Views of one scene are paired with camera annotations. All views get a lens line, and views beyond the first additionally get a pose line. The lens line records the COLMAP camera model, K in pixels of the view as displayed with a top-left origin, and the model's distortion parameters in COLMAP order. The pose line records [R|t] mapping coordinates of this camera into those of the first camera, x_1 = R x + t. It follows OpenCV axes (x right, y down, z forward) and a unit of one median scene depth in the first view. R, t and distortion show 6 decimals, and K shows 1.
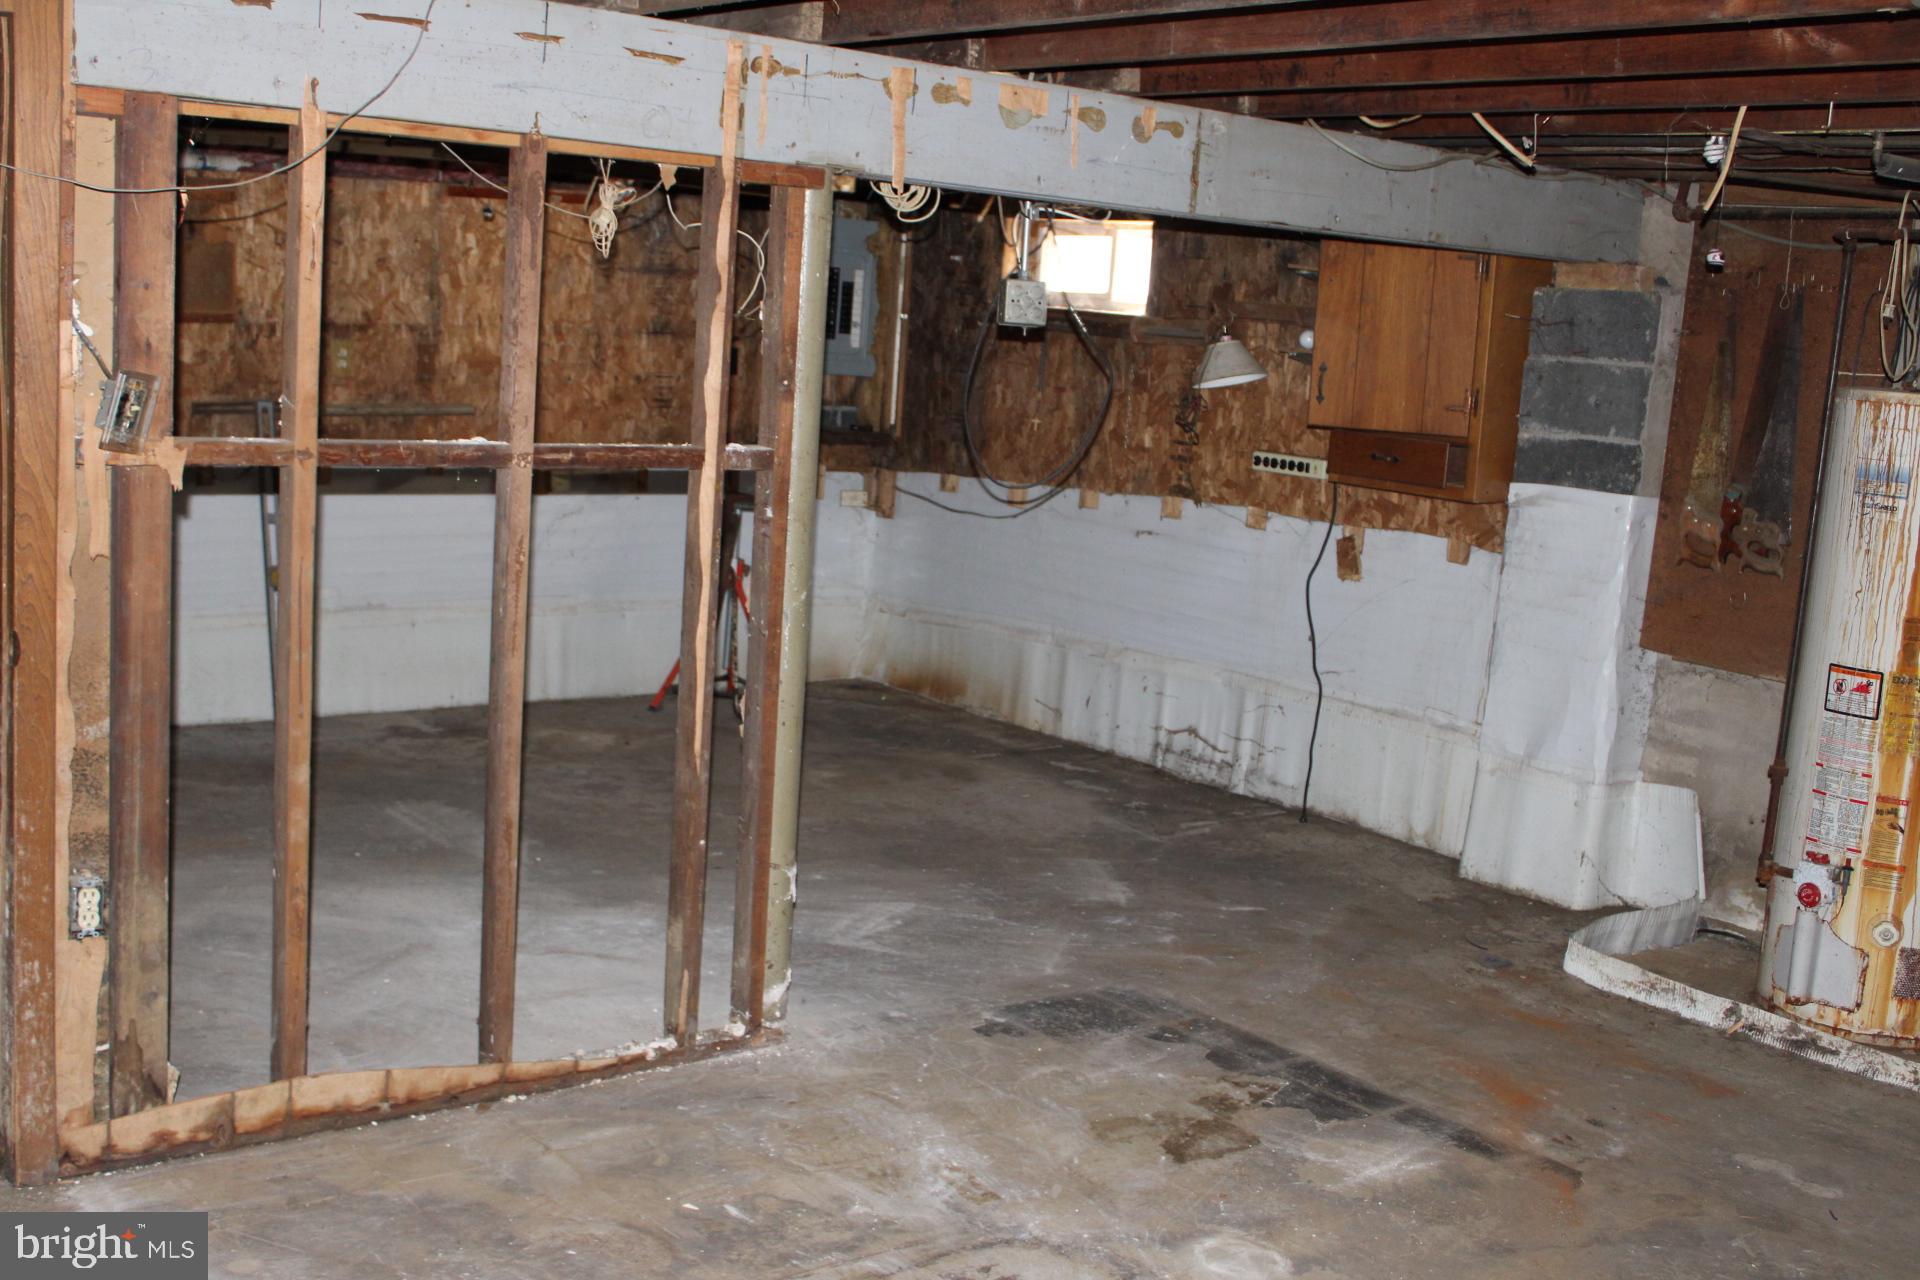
lens RADIAL K [[2081.6, 0, 960.0], [0, 2081.6, 640.0], [0, 0, 1]] dist [-0.070000, 0.036793]
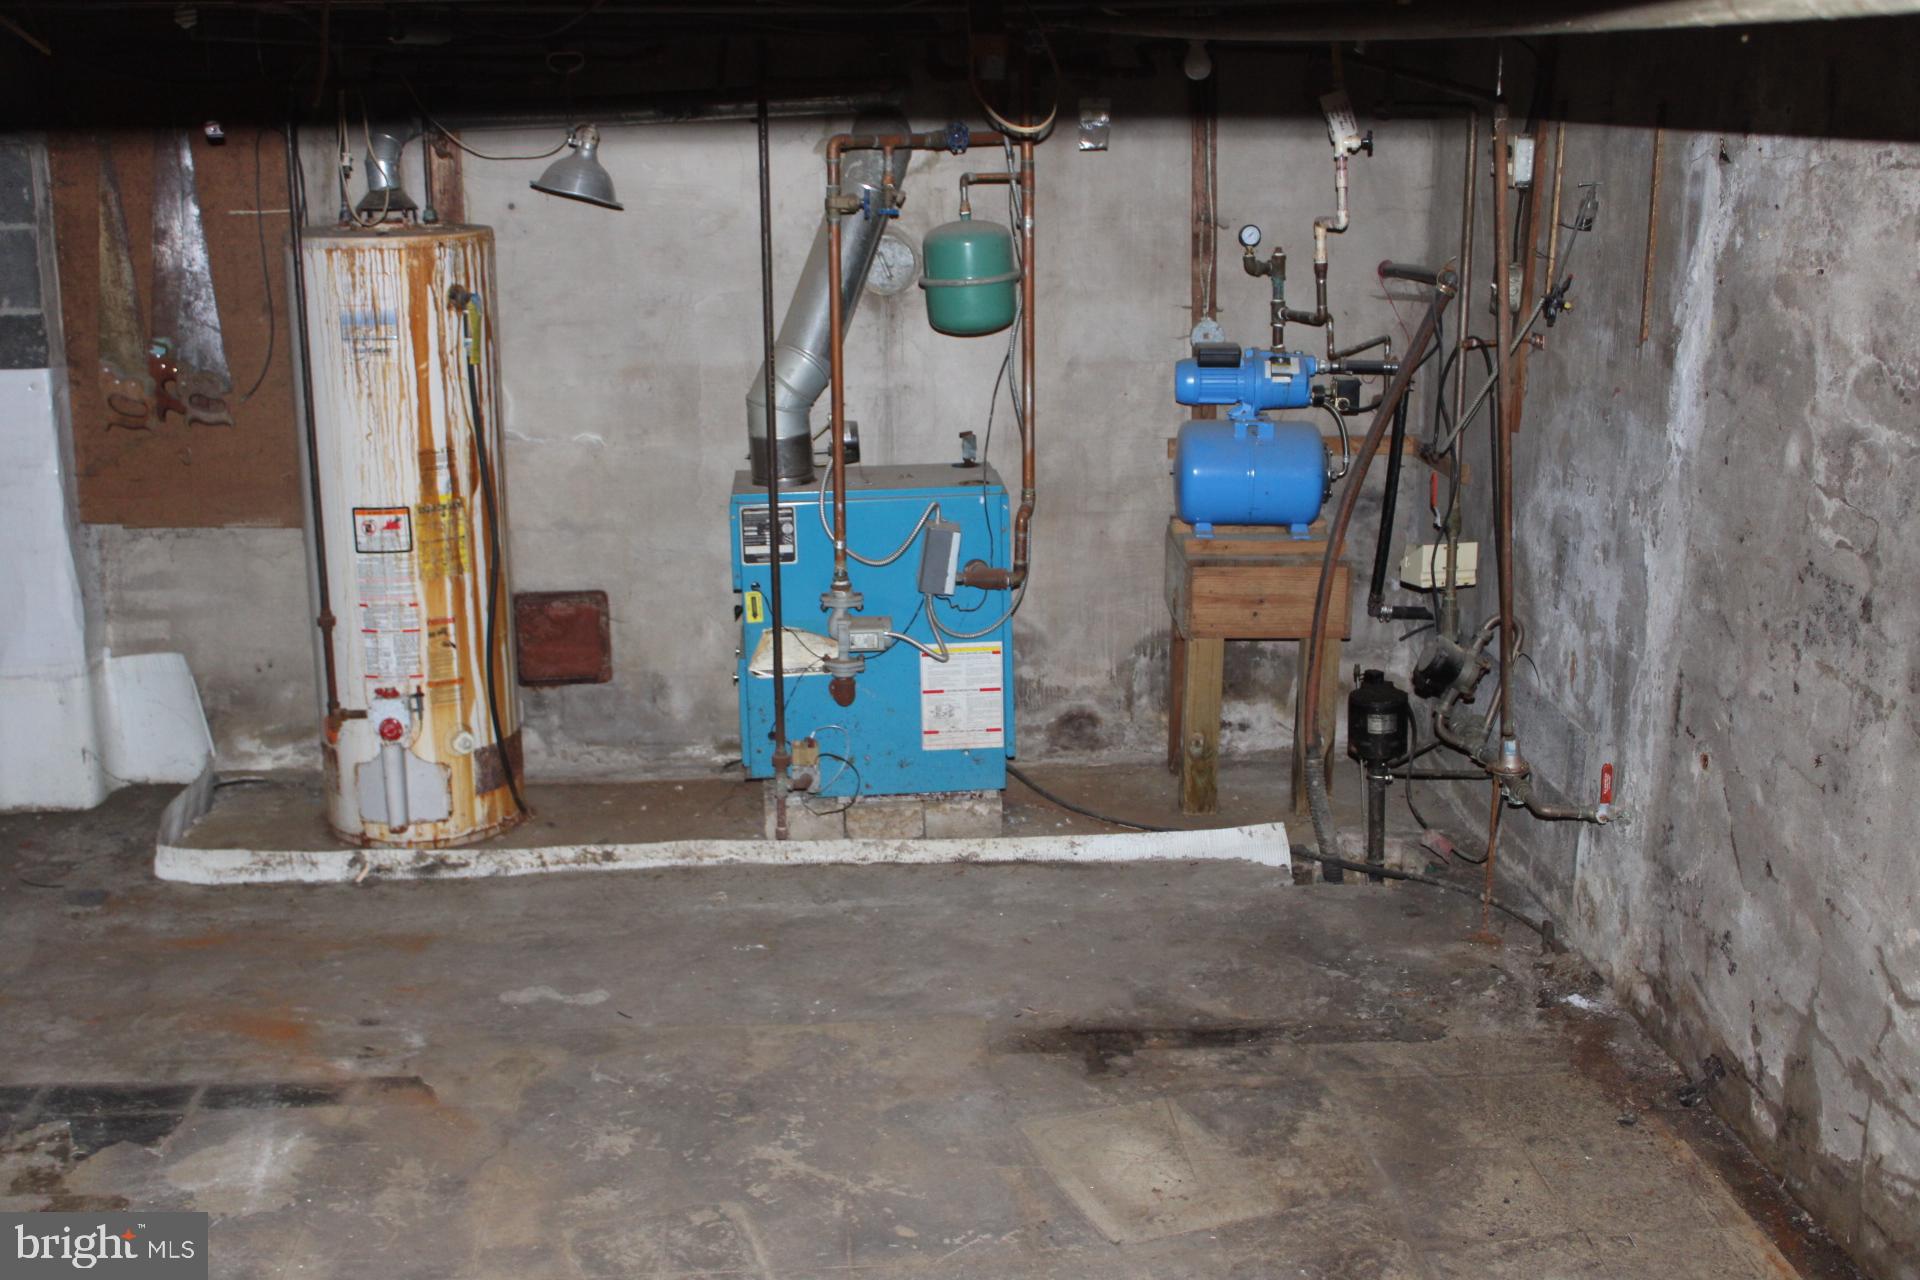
lens RADIAL K [[2081.6, 0, 960.0], [0, 2081.6, 640.0], [0, 0, 1]] dist [-0.070000, 0.036793]
pose [[0.575435, -0.280577, 0.768213, -0.214159], [0.172036, 0.959821, 0.221694, -0.102628], [-0.799549, 0.004590, 0.600584, 0.142388]]
